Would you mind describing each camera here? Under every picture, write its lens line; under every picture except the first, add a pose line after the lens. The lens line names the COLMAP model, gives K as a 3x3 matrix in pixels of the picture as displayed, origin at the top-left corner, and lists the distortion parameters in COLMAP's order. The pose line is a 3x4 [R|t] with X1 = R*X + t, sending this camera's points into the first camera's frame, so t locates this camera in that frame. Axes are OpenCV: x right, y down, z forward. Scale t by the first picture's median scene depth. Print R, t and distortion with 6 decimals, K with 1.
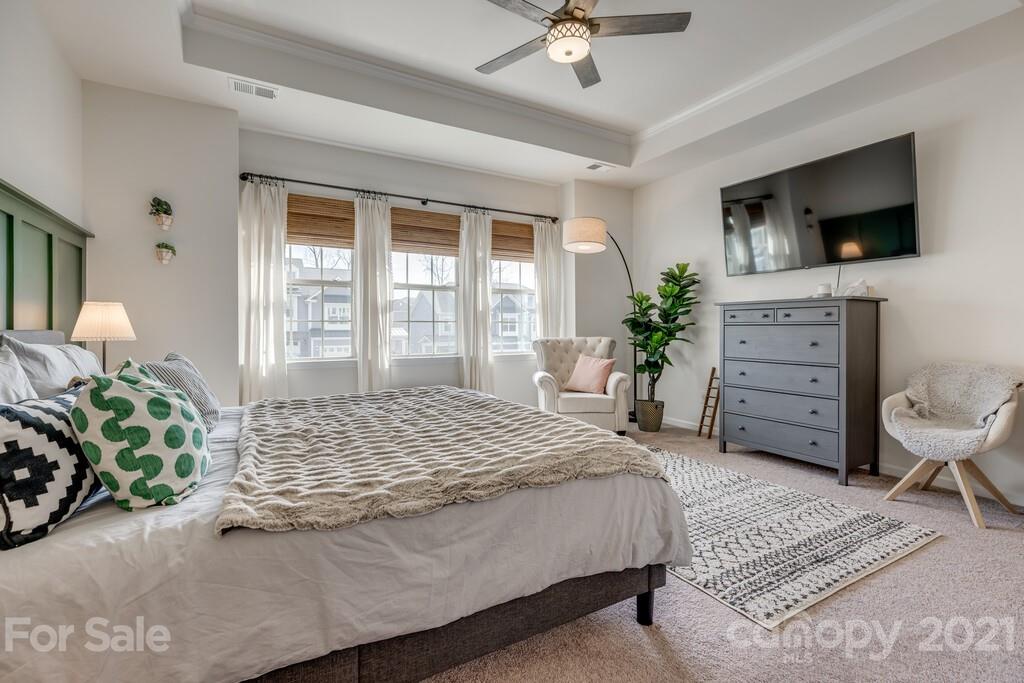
lens RADIAL K [[462.2, 0, 516.1], [0, 462.2, 326.3], [0, 0, 1]] dist [-0.000213, -0.000517]
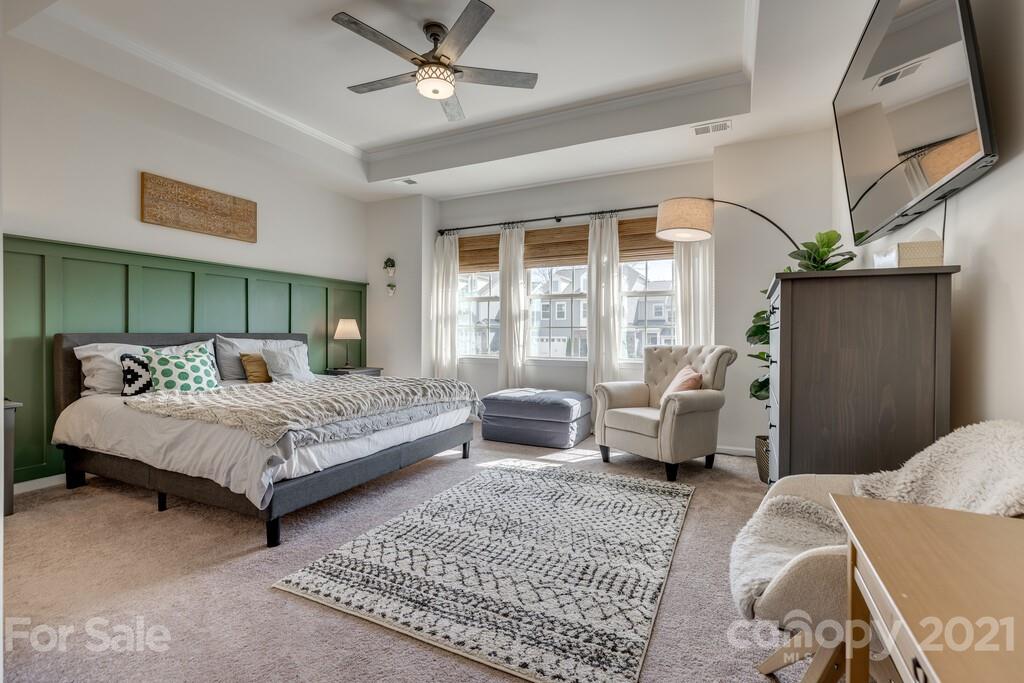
lens RADIAL K [[462.2, 0, 516.1], [0, 462.2, 326.3], [0, 0, 1]] dist [-0.000213, -0.000517]
pose [[0.560824, -0.011272, -0.827859, 0.793955], [0.000745, 0.999914, -0.013110, 0.002494], [0.827935, 0.006736, 0.560784, 0.357724]]
